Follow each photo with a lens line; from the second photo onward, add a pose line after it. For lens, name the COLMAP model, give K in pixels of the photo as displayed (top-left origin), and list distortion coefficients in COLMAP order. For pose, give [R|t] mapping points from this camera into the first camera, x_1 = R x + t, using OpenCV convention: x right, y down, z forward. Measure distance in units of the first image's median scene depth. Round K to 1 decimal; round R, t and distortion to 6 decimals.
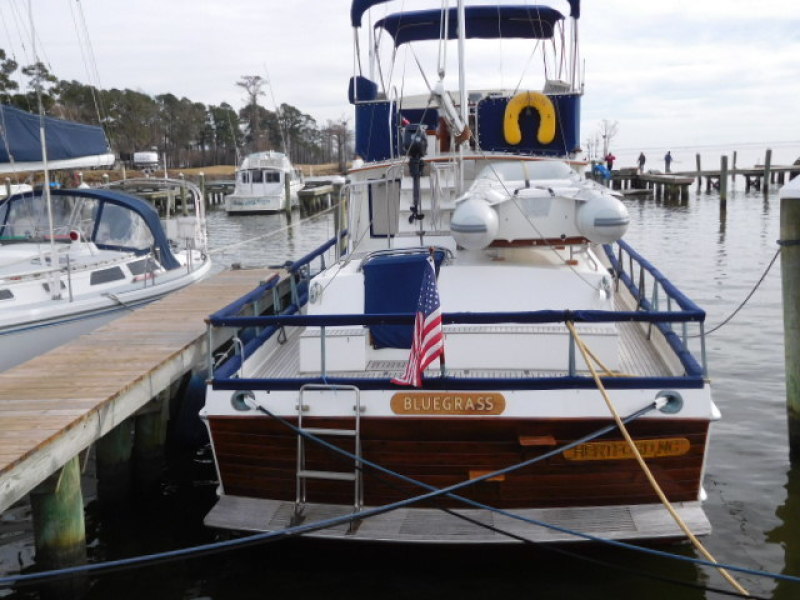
lens RADIAL K [[832.0, 0, 388.1], [0, 832.0, 298.4], [0, 0, 1]] dist [0.042996, 0.017512]
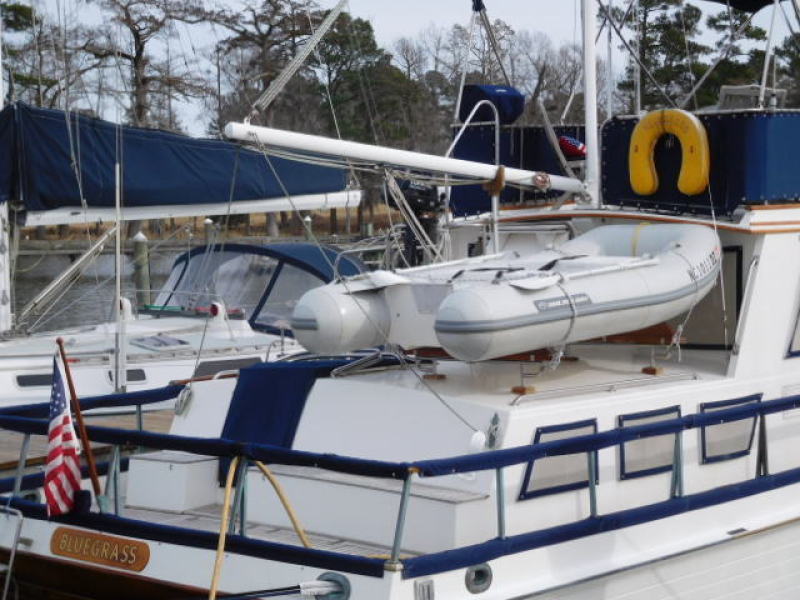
lens RADIAL K [[1654.8, 0, 400.0], [0, 1654.8, 300.0], [0, 0, 1]] dist [0.064931, -0.137445]
pose [[0.818008, 0.051256, -0.572918, 0.132934], [-0.102456, 0.993078, -0.057440, -0.004552], [0.566008, 0.105685, 0.817597, -0.011725]]
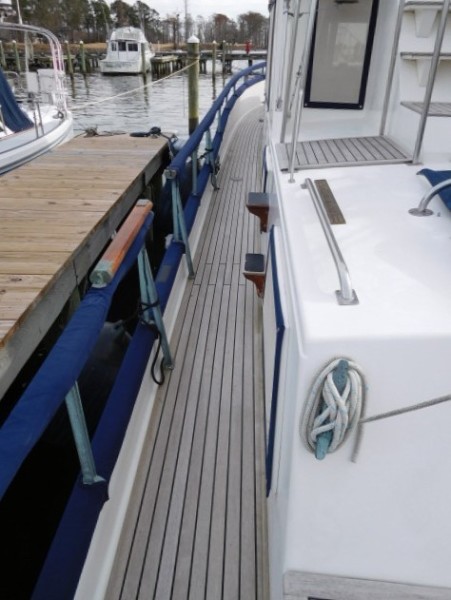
lens RADIAL K [[440.1, 0, 225.5], [0, 440.1, 300.0], [0, 0, 1]] dist [-0.026087, 0.001026]
pose [[0.997997, 0.014491, 0.061585, -0.018896], [-0.035489, 0.934072, 0.355316, -0.010863], [-0.052376, -0.356790, 0.932715, 0.136334]]
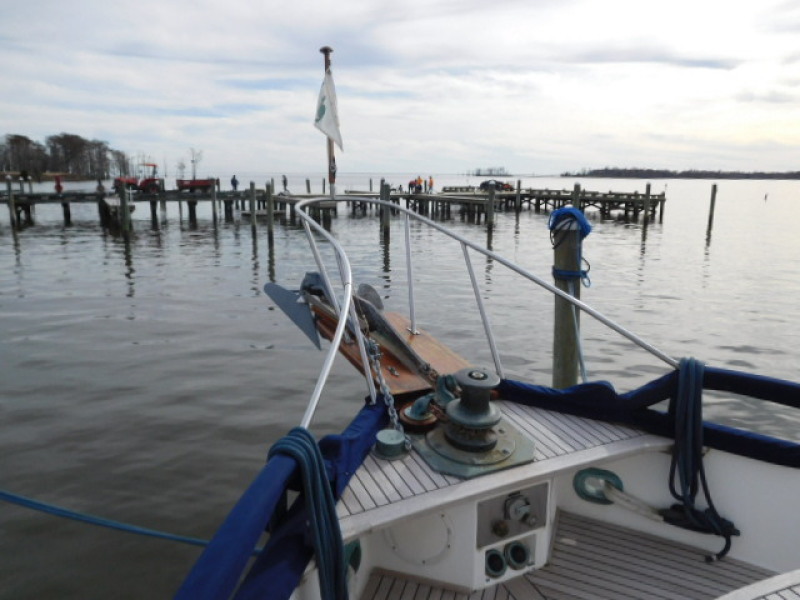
lens RADIAL K [[586.9, 0, 400.0], [0, 586.9, 300.0], [0, 0, 1]] dist [-0.026087, 0.001026]
pose [[0.824805, -0.071053, 0.560935, 0.008757], [0.049970, 0.997351, 0.052858, -0.051058], [-0.563205, -0.015568, 0.826170, 0.309236]]
